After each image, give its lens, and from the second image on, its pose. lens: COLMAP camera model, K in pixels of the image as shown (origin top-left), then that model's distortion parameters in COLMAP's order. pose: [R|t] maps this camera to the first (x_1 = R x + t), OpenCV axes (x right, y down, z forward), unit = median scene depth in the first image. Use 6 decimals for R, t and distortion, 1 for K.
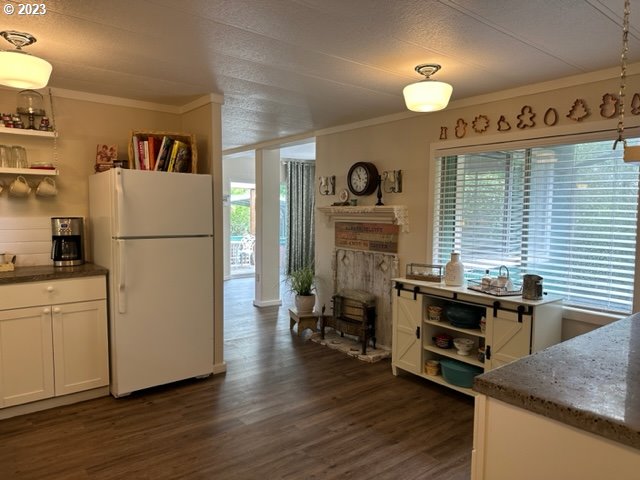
lens RADIAL K [[452.1, 0, 320.2], [0, 452.1, 242.4], [0, 0, 1]] dist [0.084132, -0.094757]
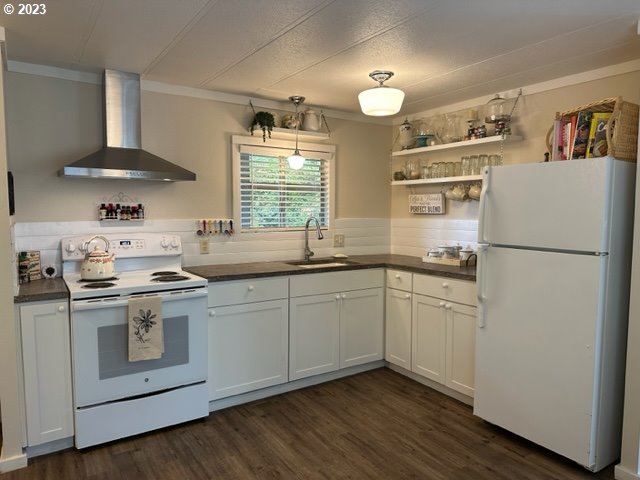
lens RADIAL K [[452.1, 0, 325.8], [0, 452.1, 240.2], [0, 0, 1]] dist [0.084132, -0.094757]
pose [[-0.094227, 0.059507, -0.993771, 0.454890], [-0.073882, 0.995041, 0.066589, -0.050638], [0.992805, 0.079696, -0.089363, 0.725050]]
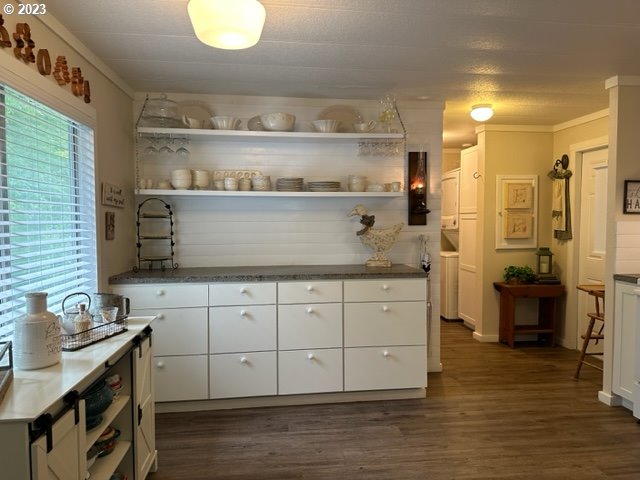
lens RADIAL K [[452.1, 0, 324.5], [0, 452.1, 237.9], [0, 0, 1]] dist [0.084132, -0.094757]
pose [[-0.851041, -0.033930, 0.524001, -0.189305], [0.026951, 0.993772, 0.108120, -0.073435], [-0.524407, 0.106137, -0.844827, 1.291457]]
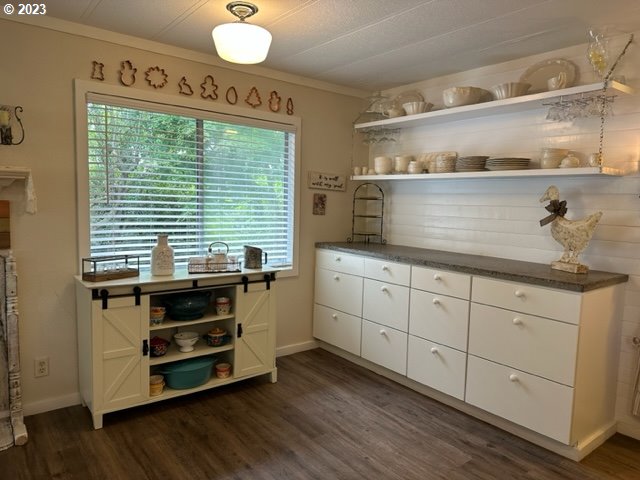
lens RADIAL K [[452.1, 0, 325.9], [0, 452.1, 239.2], [0, 0, 1]] dist [0.084132, -0.094757]
pose [[0.007613, -0.102859, 0.994667, -0.532664], [0.043882, 0.993772, 0.102431, -0.041280], [-0.999008, 0.042868, 0.012079, 0.735021]]
